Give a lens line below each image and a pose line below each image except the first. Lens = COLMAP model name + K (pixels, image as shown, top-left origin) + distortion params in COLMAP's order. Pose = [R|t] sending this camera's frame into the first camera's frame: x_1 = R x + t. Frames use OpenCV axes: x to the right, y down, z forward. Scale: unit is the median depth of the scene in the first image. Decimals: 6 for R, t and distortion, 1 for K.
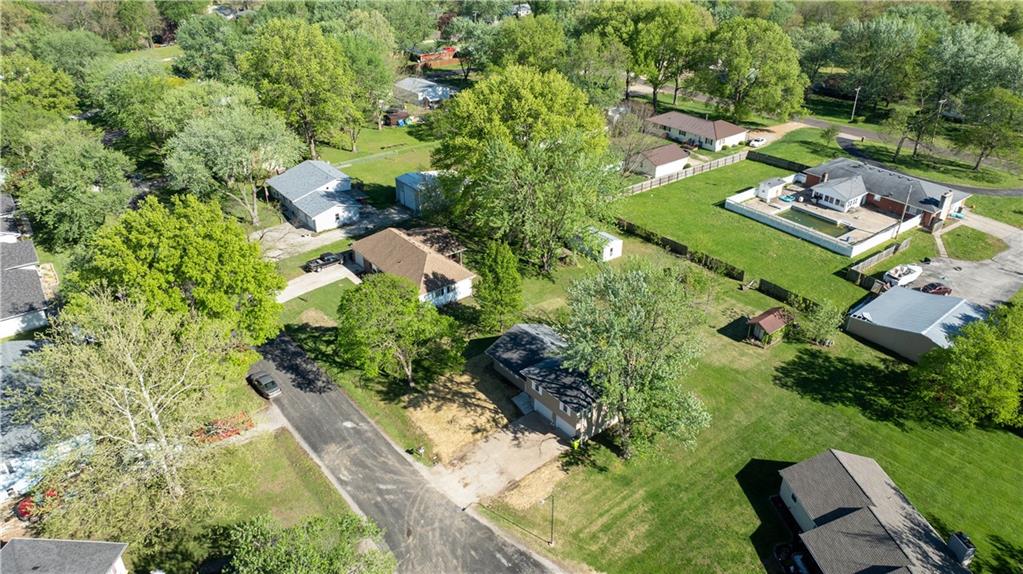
lens RADIAL K [[732.4, 0, 500.1], [0, 732.4, 284.1], [0, 0, 1]] dist [-0.000585, 0.002186]
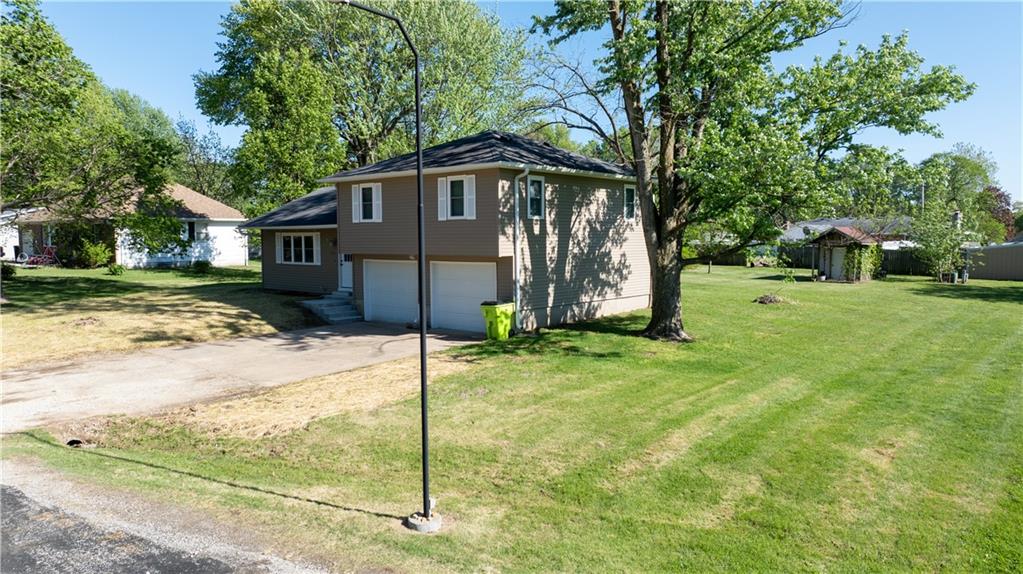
lens RADIAL K [[711.4, 0, 511.8], [0, 711.4, 305.4], [0, 0, 1]] dist [-0.016682, -0.000591]
pose [[0.978593, -0.002189, 0.205795, 0.049264], [0.082200, 0.920882, -0.381076, 0.308988], [-0.188679, 0.389835, 0.901348, 0.715621]]
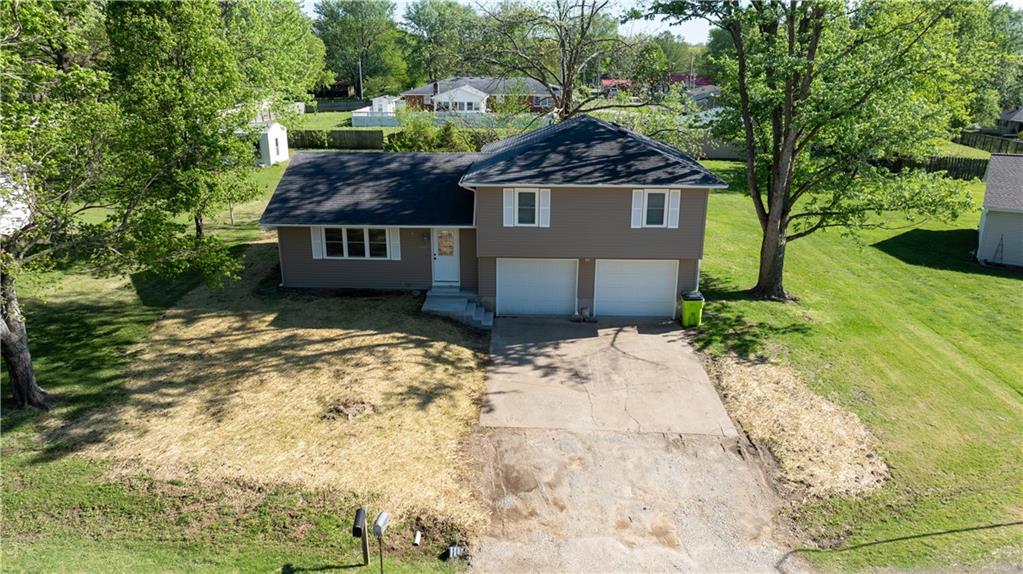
lens RADIAL K [[732.4, 0, 500.1], [0, 732.4, 284.1], [0, 0, 1]] dist [-0.000585, 0.002186]
pose [[0.646275, -0.228864, 0.727976, -0.199965], [0.352624, 0.935574, -0.018919, 0.174763], [-0.676746, 0.268929, 0.685341, 0.789766]]
